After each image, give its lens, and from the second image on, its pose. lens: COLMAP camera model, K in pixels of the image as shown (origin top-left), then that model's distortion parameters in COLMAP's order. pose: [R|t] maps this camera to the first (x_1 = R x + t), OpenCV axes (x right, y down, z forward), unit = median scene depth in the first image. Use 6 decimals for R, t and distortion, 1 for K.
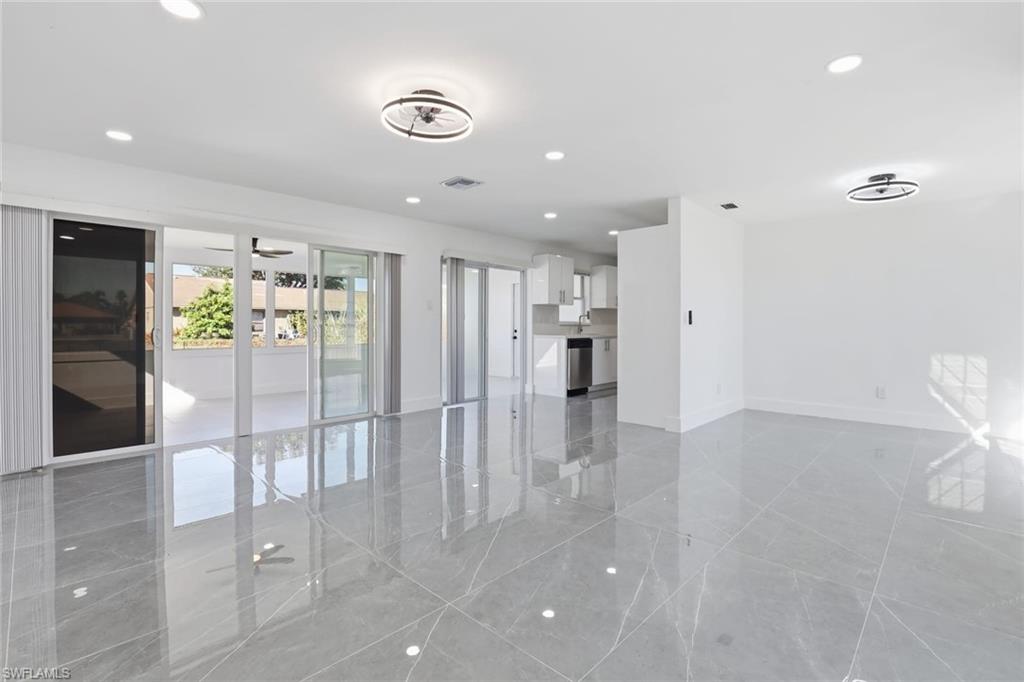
lens RADIAL K [[472.2, 0, 514.9], [0, 472.2, 334.9], [0, 0, 1]] dist [-0.040523, 0.006475]
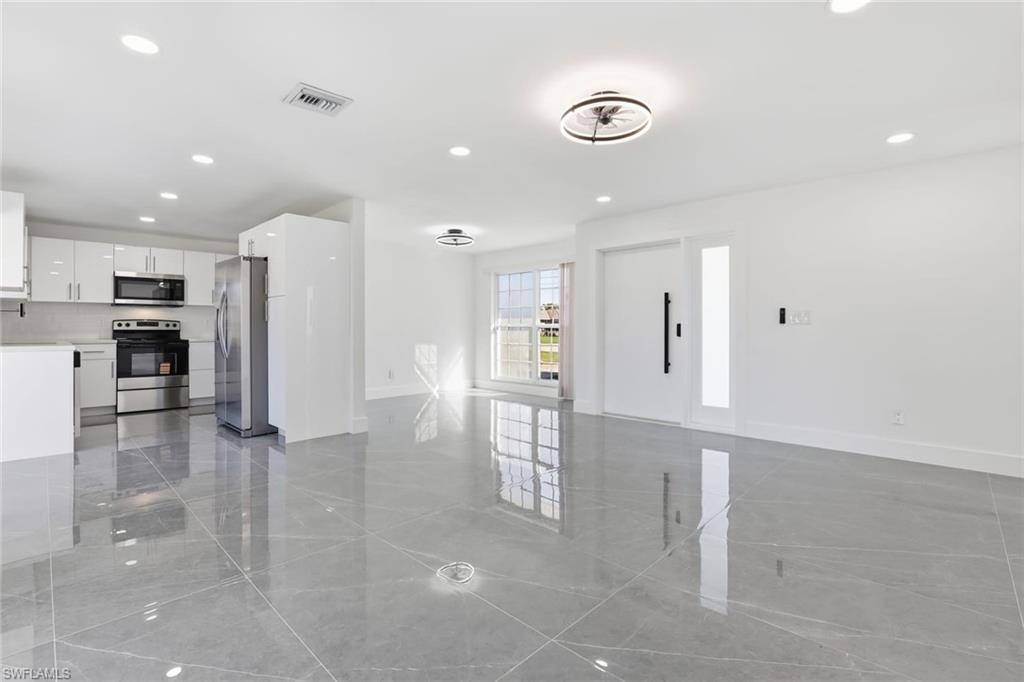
lens RADIAL K [[472.2, 0, 517.1], [0, 472.2, 326.2], [0, 0, 1]] dist [-0.040523, 0.006475]
pose [[0.007569, -0.003115, 0.999967, -0.120566], [0.023057, 0.999730, 0.002940, -0.003040], [-0.999705, 0.023034, 0.007639, 0.121876]]
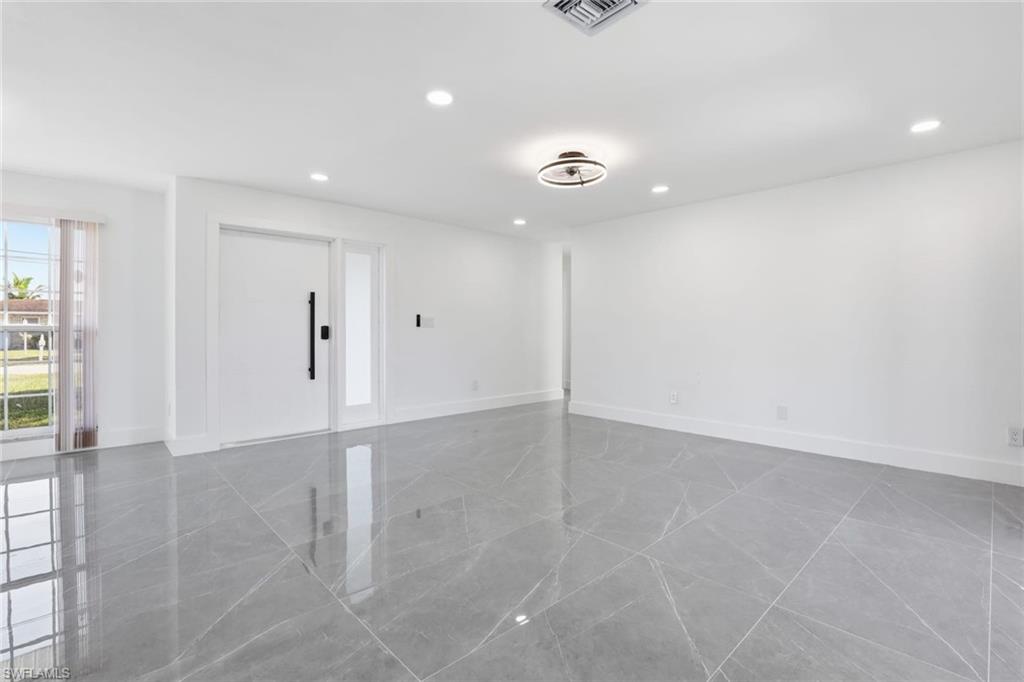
lens RADIAL K [[472.2, 0, 512.5], [0, 472.2, 326.0], [0, 0, 1]] dist [-0.040523, 0.006475]
pose [[-0.998216, -0.005659, 0.059440, -0.004656], [-0.004785, 0.999878, 0.014843, -0.005152], [-0.059517, 0.014532, -0.998122, 0.244084]]
